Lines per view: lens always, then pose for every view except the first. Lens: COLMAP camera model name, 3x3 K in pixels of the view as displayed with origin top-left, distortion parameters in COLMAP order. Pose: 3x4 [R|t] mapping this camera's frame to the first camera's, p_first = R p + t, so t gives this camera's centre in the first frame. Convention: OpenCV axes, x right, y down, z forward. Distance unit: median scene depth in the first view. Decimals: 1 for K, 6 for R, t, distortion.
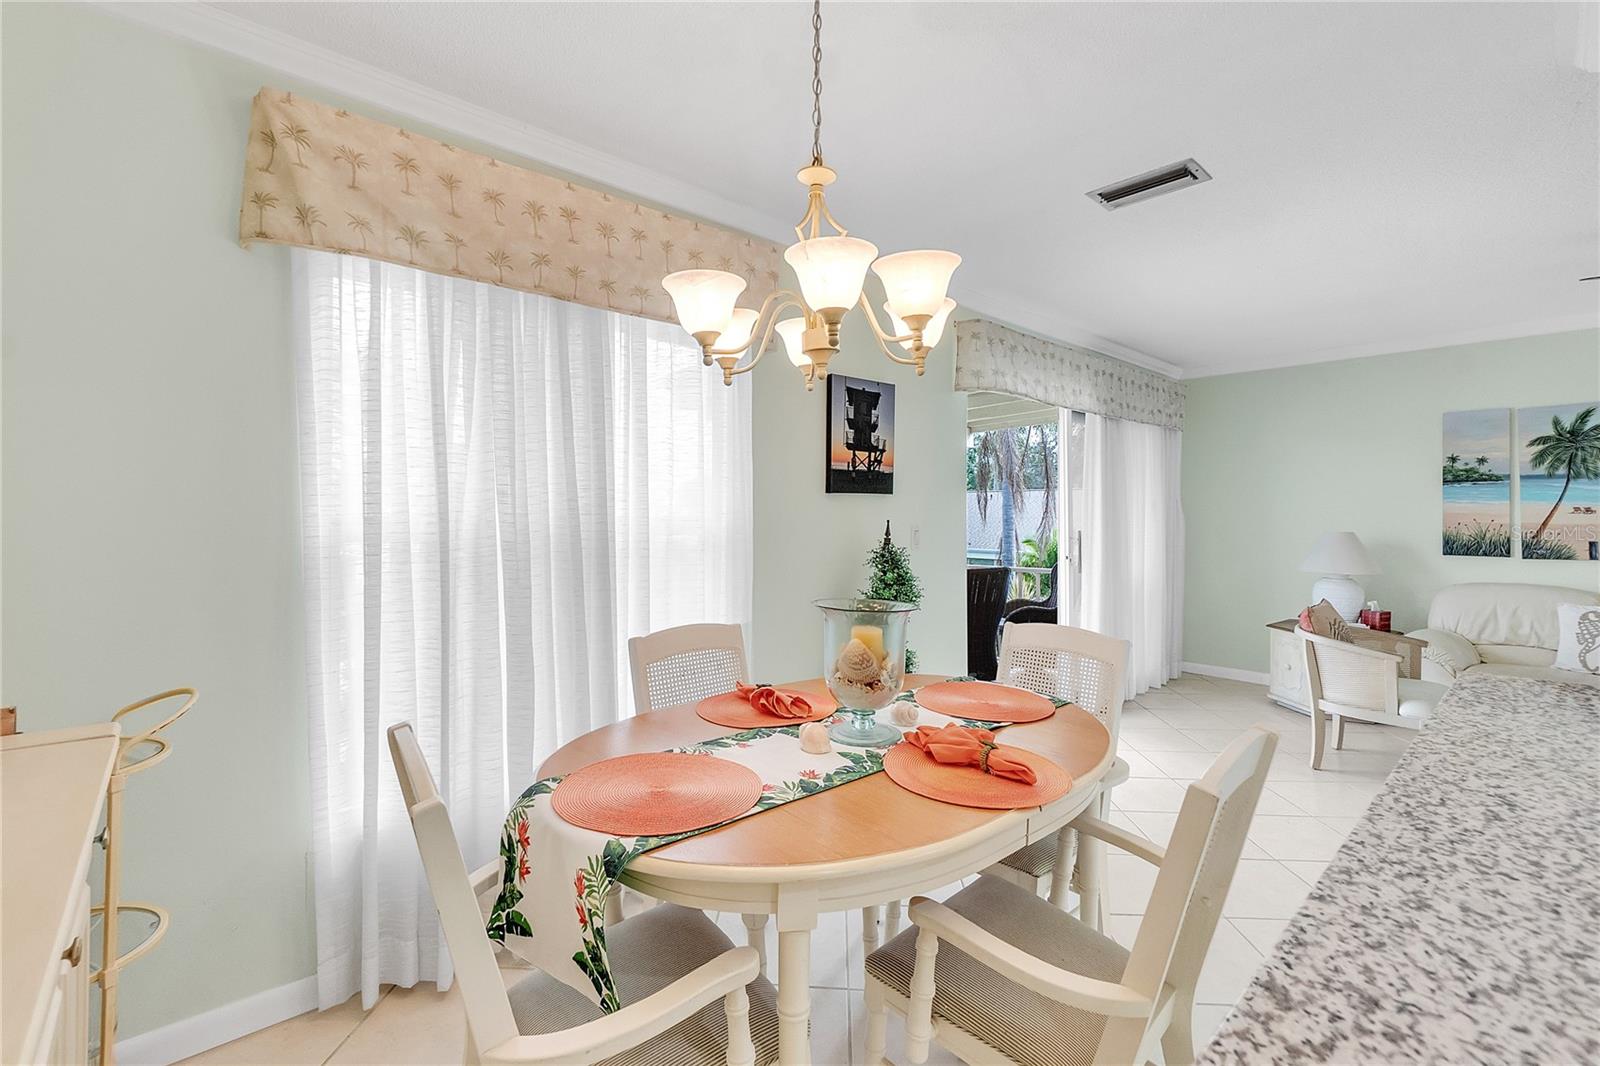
lens RADIAL K [[721.0, 0, 785.7], [0, 721.0, 515.7], [0, 0, 1]] dist [-0.001319, 0.001273]
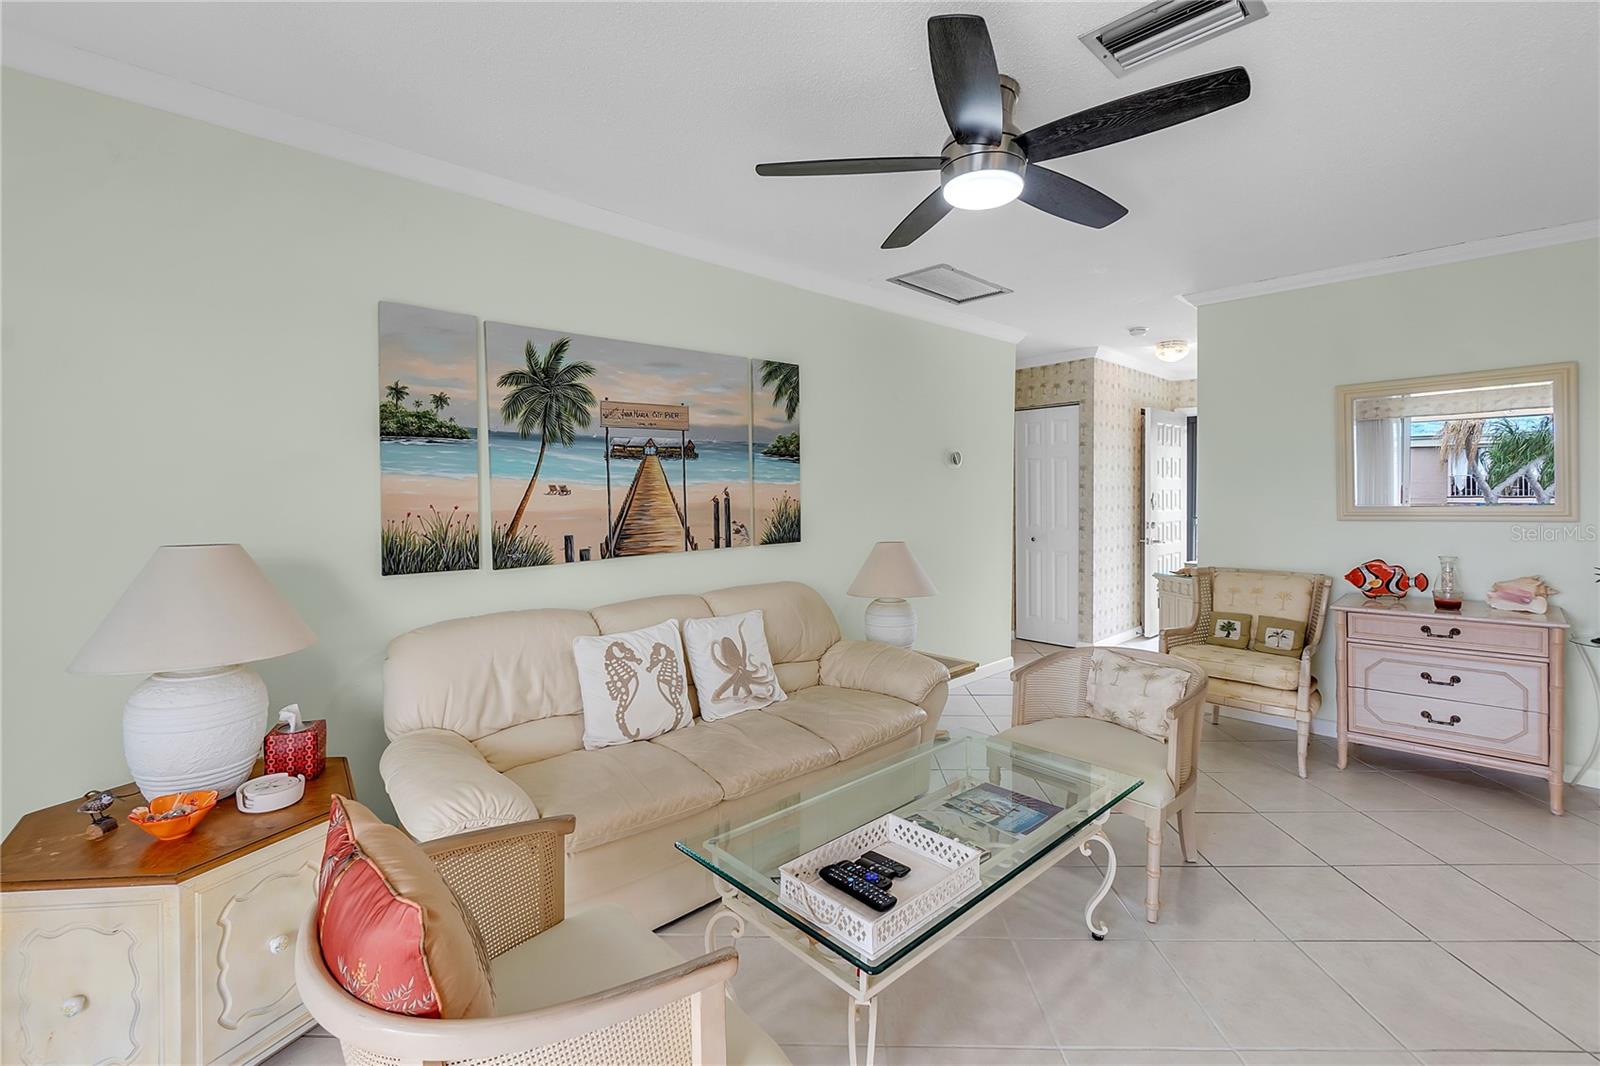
lens RADIAL K [[703.1, 0, 819.4], [0, 703.1, 502.8], [0, 0, 1]] dist [-0.007719, 0.001720]
pose [[-0.047822, -0.016058, 0.998727, 0.567644], [0.003311, 0.999863, 0.016235, -0.006899], [-0.998850, 0.004083, -0.047763, 1.019123]]
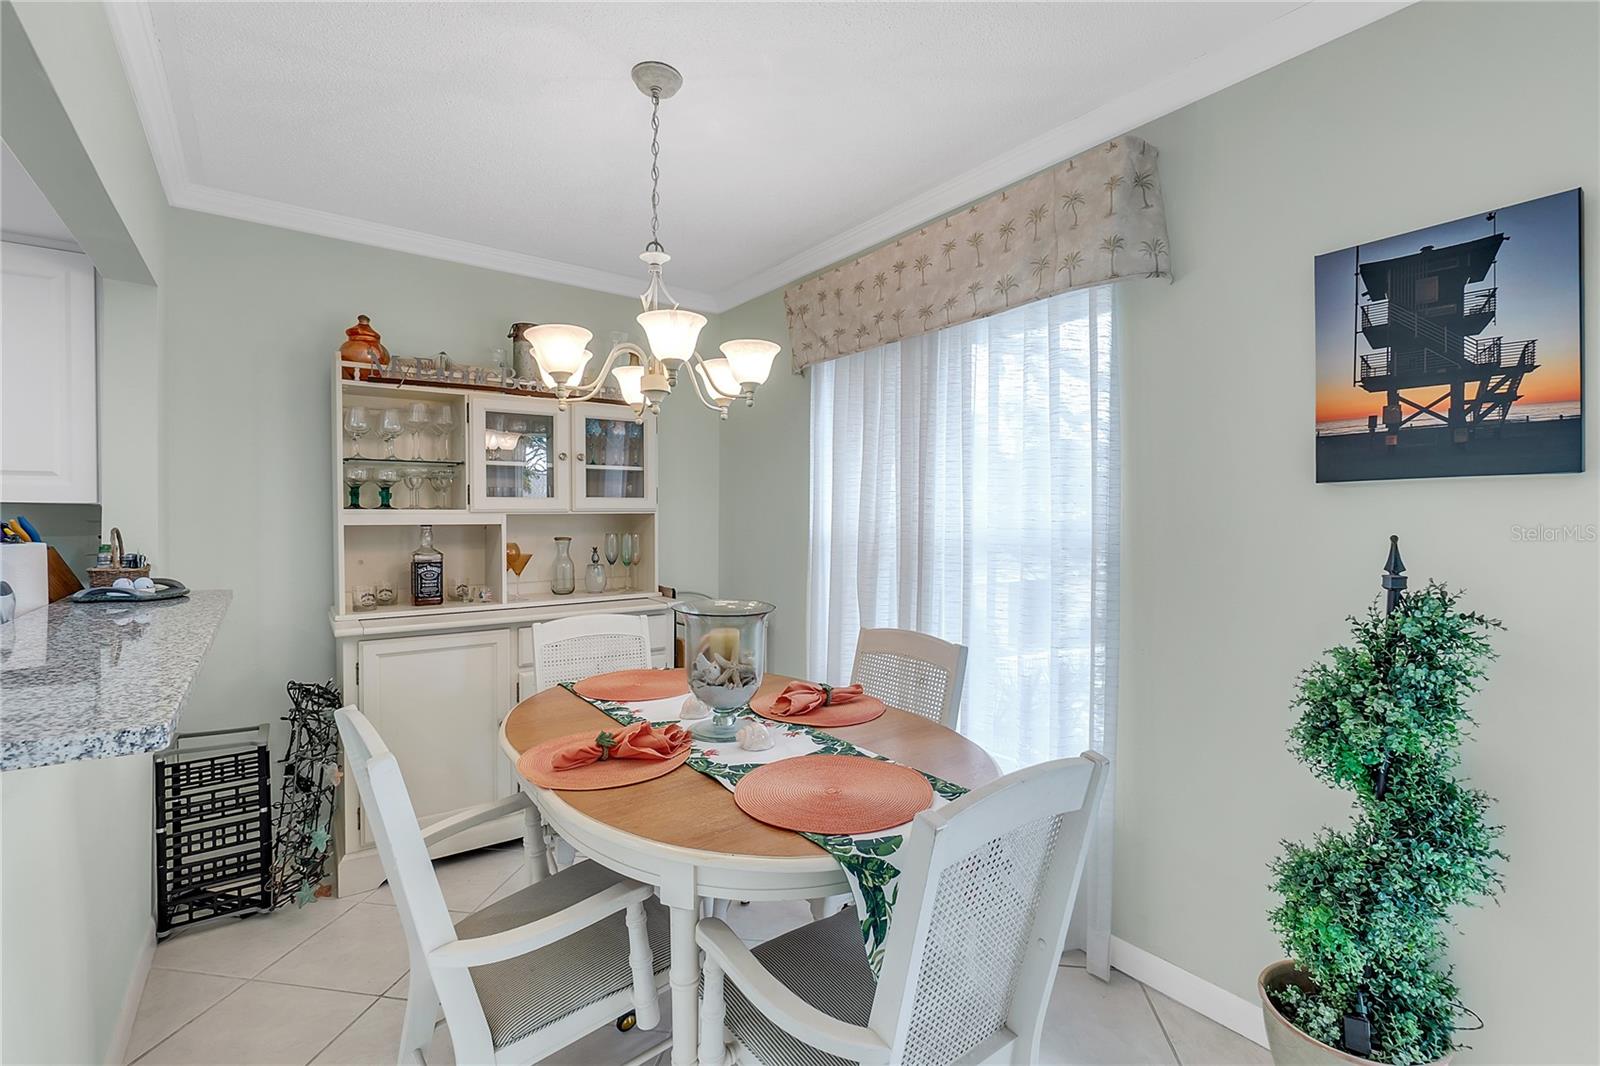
lens RADIAL K [[703.1, 0, 825.5], [0, 703.1, 516.0], [0, 0, 1]] dist [-0.007719, 0.001720]
pose [[-0.068923, -0.009525, -0.997576, 0.567553], [-0.007158, 0.999933, -0.009053, 0.000285], [0.997596, 0.006517, -0.068987, 0.641430]]
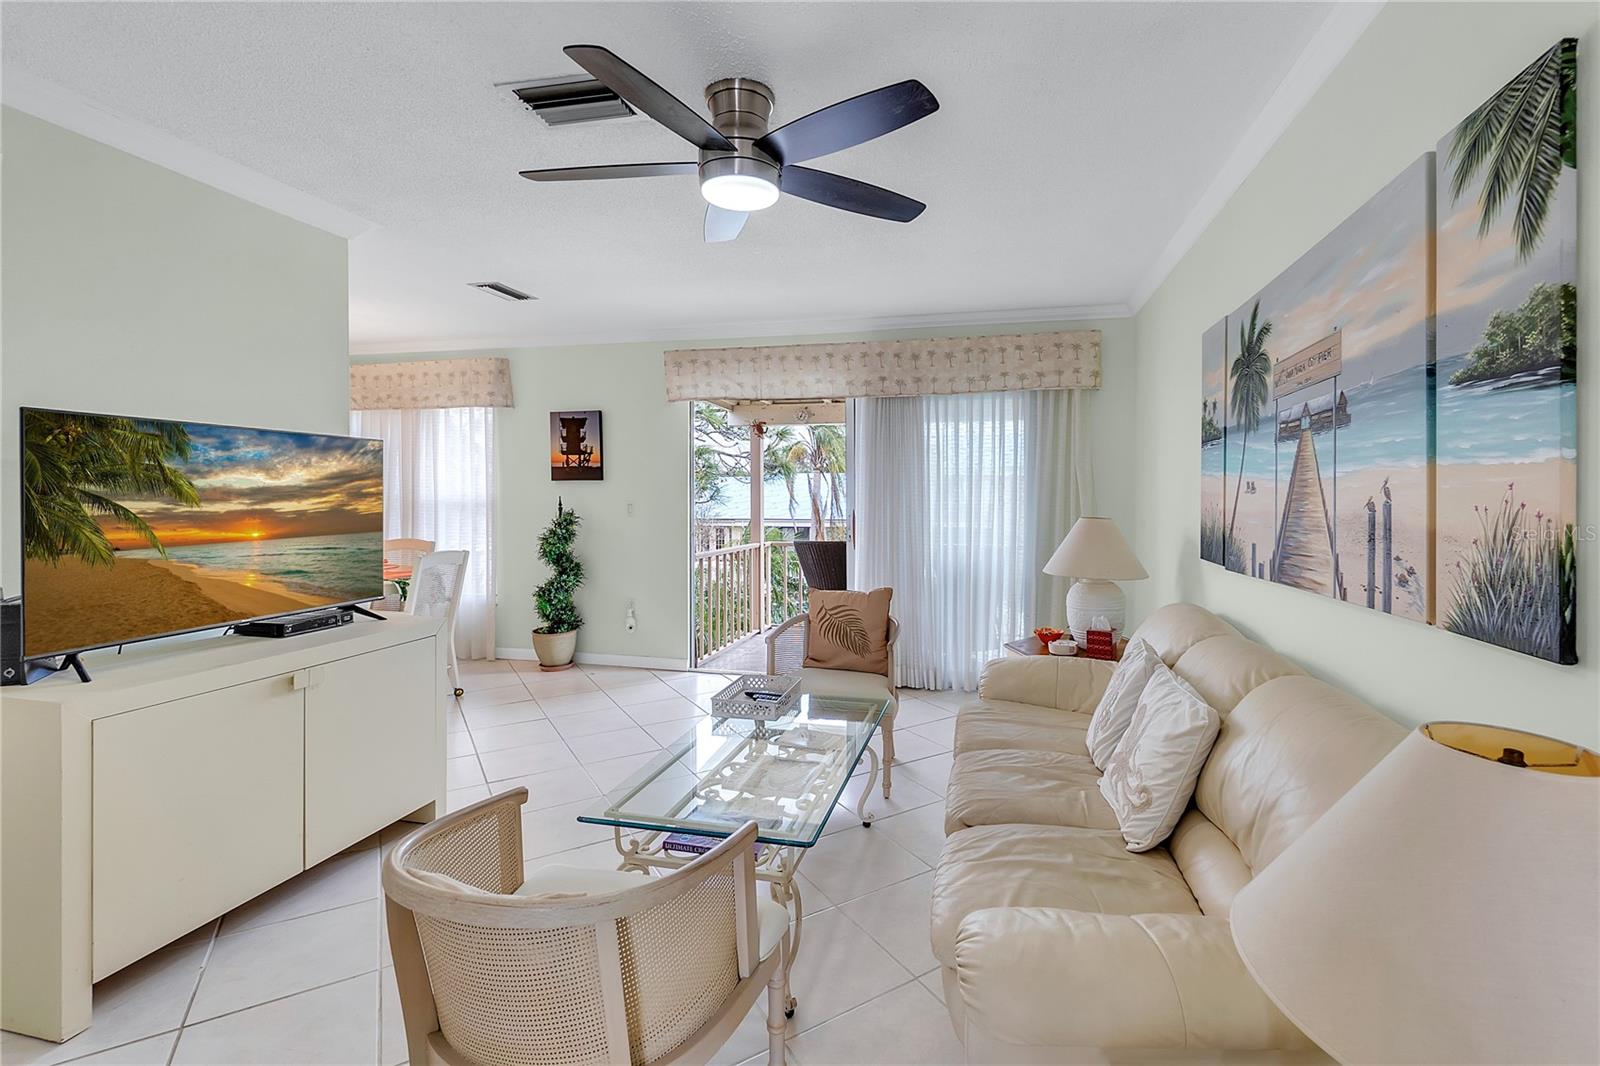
lens RADIAL K [[721.0, 0, 829.7], [0, 721.0, 502.4], [0, 0, 1]] dist [-0.001319, 0.001273]
pose [[0.567031, 0.012101, -0.823608, 1.785046], [-0.002517, 0.999913, 0.012959, -0.002798], [0.823693, -0.005275, 0.567012, 0.535801]]
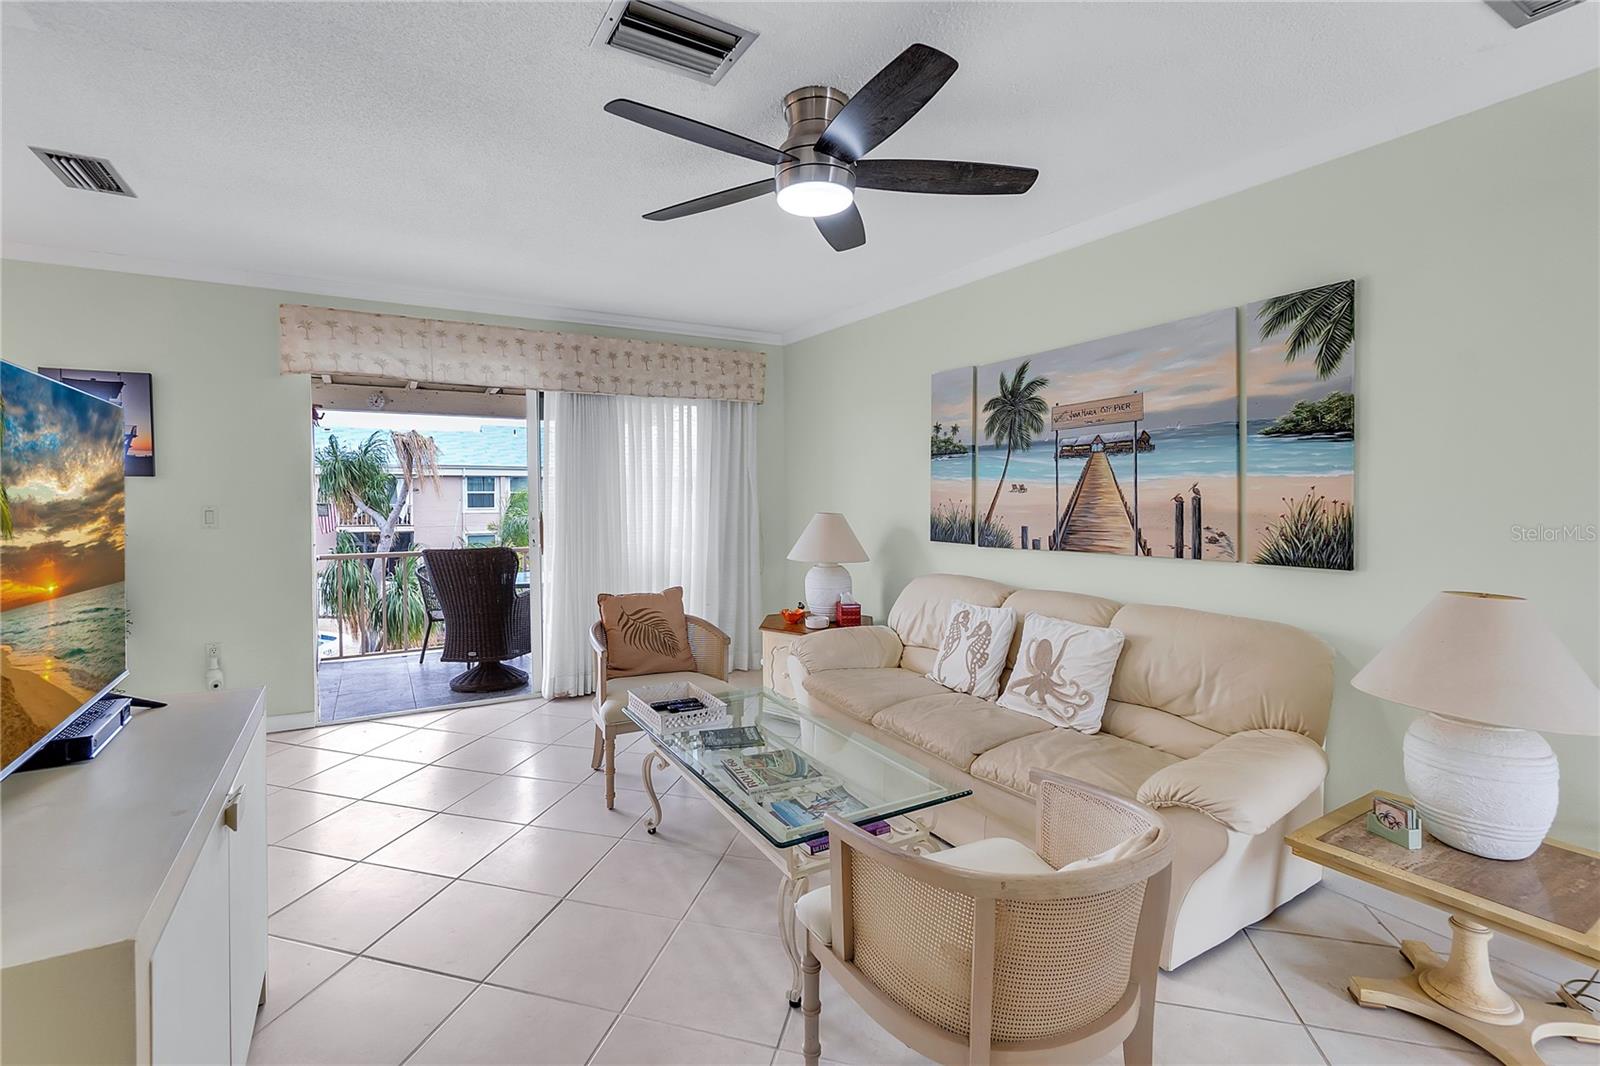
lens RADIAL K [[721.8, 0, 756.2], [0, 721.8, 513.7], [0, 0, 1]] dist [-0.001560, 0.000671]
pose [[0.973343, 0.003799, -0.229323, 1.298029], [0.002435, 0.999635, 0.026896, -0.001860], [0.229341, -0.026737, 0.972979, 0.173465]]
